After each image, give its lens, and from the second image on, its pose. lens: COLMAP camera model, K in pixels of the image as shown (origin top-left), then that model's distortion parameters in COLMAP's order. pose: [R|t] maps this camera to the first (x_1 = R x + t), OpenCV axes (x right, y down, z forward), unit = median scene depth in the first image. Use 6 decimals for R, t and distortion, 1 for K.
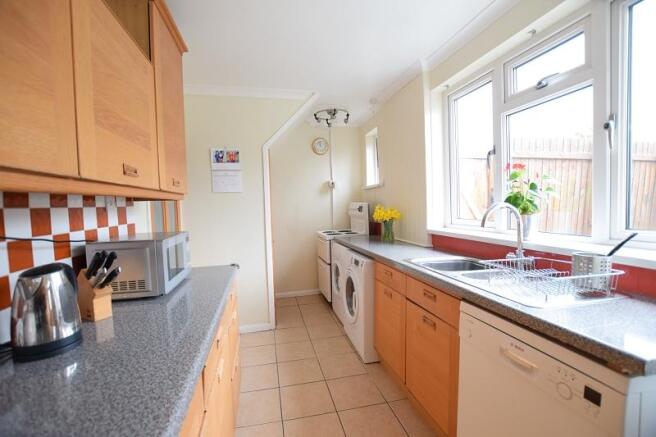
lens RADIAL K [[290.6, 0, 327.7], [0, 290.6, 217.1], [0, 0, 1]] dist [-0.022393, 0.000129]
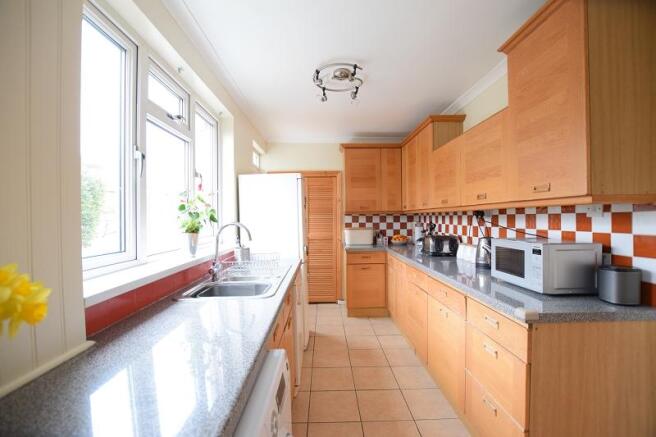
lens RADIAL K [[290.6, 0, 328.1], [0, 290.6, 218.7], [0, 0, 1]] dist [-0.022393, 0.000129]
pose [[-0.980536, 0.038788, 0.192468, -0.032438], [0.047097, 0.998137, 0.038783, -0.128238], [-0.190605, 0.047092, -0.980537, 2.851039]]
